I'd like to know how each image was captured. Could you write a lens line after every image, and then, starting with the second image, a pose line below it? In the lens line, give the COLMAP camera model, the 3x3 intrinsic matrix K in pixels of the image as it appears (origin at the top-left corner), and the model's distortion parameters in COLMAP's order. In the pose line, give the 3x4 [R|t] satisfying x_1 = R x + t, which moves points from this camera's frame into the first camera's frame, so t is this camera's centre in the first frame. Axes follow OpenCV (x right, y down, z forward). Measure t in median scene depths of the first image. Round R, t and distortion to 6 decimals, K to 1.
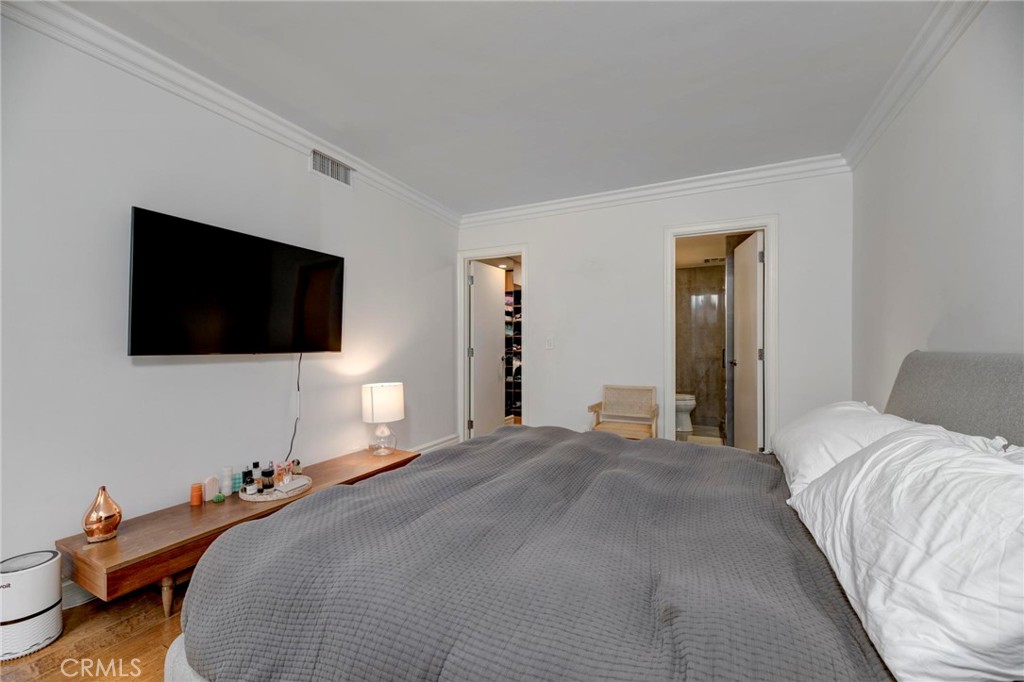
lens RADIAL K [[415.3, 0, 512.9], [0, 415.3, 343.7], [0, 0, 1]] dist [-0.000212, -0.000001]
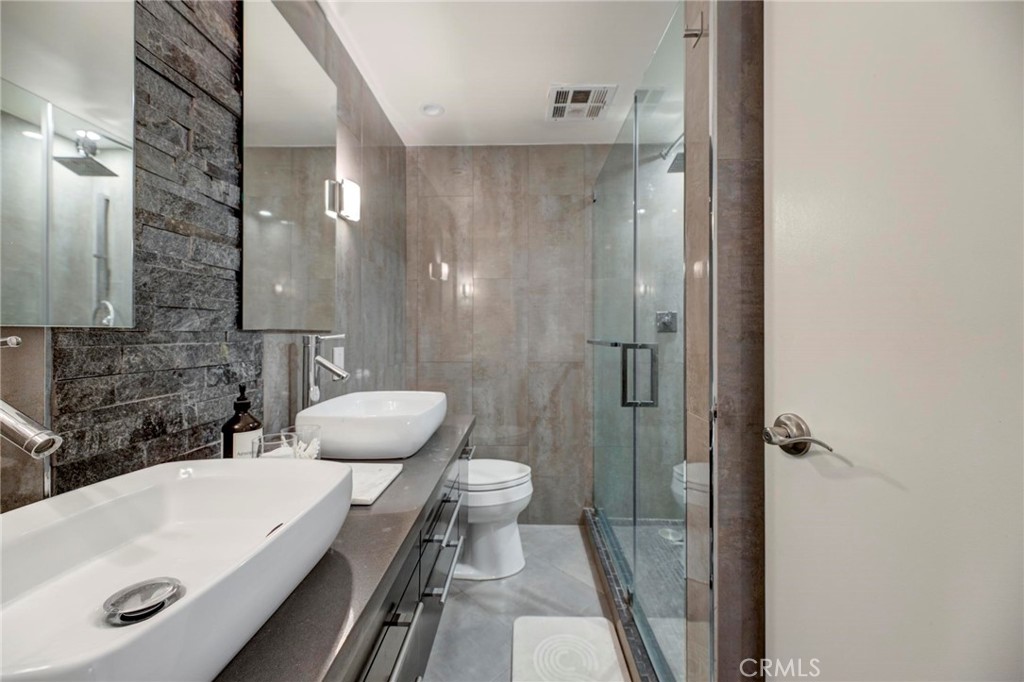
lens RADIAL K [[415.3, 0, 512.5], [0, 415.3, 336.1], [0, 0, 1]] dist [-0.000212, -0.000001]
pose [[0.916521, -0.002054, 0.399981, 0.258350], [-0.001444, 0.999963, 0.008443, 0.004304], [-0.399984, -0.008316, 0.916484, 0.626028]]
